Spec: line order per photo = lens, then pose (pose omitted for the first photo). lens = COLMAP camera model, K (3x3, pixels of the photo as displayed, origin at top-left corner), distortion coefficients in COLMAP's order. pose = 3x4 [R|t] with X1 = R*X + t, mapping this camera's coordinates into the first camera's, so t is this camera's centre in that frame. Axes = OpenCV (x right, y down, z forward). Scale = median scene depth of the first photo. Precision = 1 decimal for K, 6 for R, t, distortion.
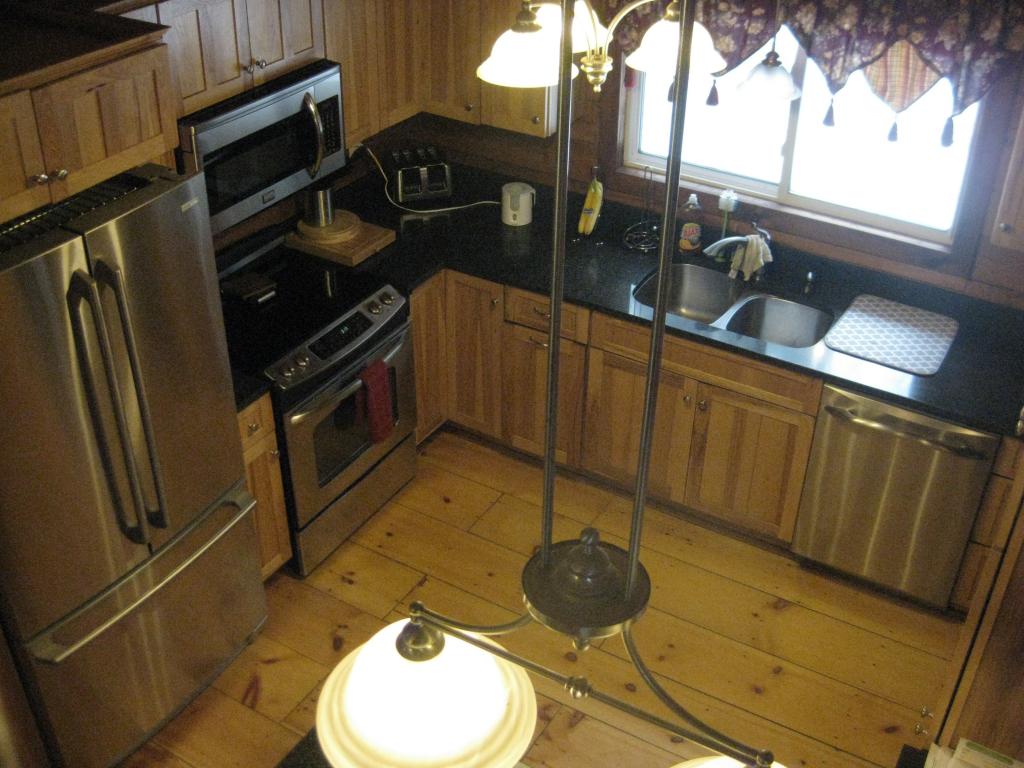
lens RADIAL K [[1121.9, 0, 513.8], [0, 1121.9, 382.7], [0, 0, 1]] dist [-0.129179, 0.000000]
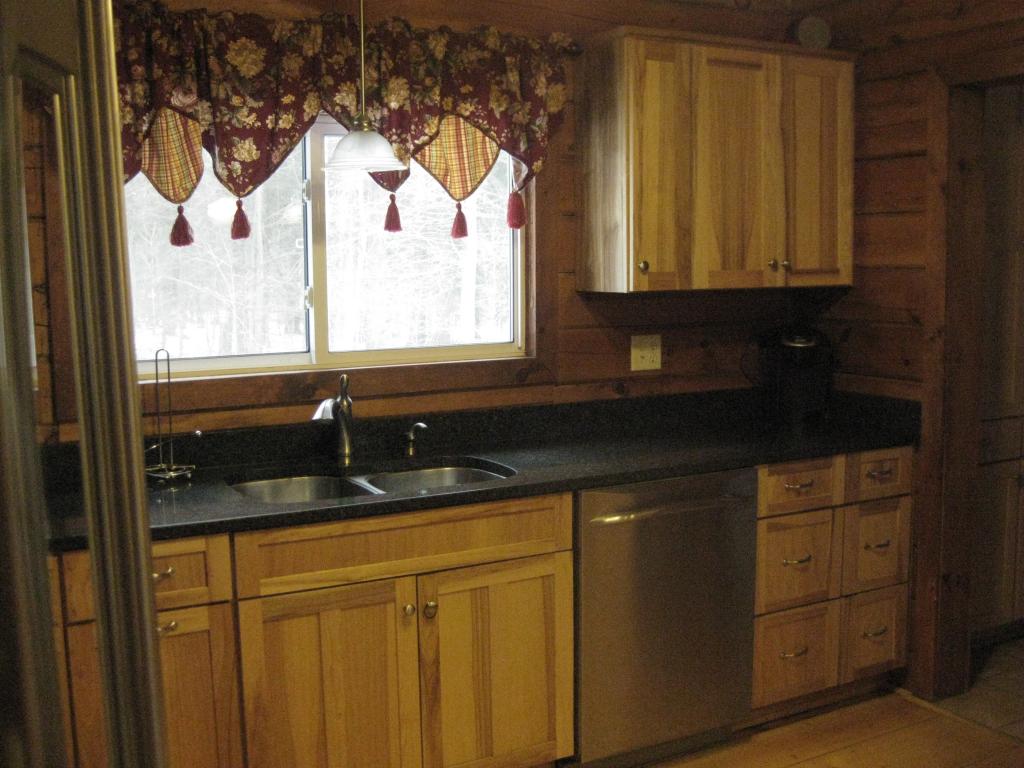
lens RADIAL K [[1121.9, 0, 513.2], [0, 1121.9, 385.8], [0, 0, 1]] dist [-0.129179, 0.000000]
pose [[0.511354, -0.111416, 0.852117, -0.378268], [0.492620, 0.850479, -0.184419, 0.056215], [-0.704160, 0.514074, 0.489782, 0.598650]]
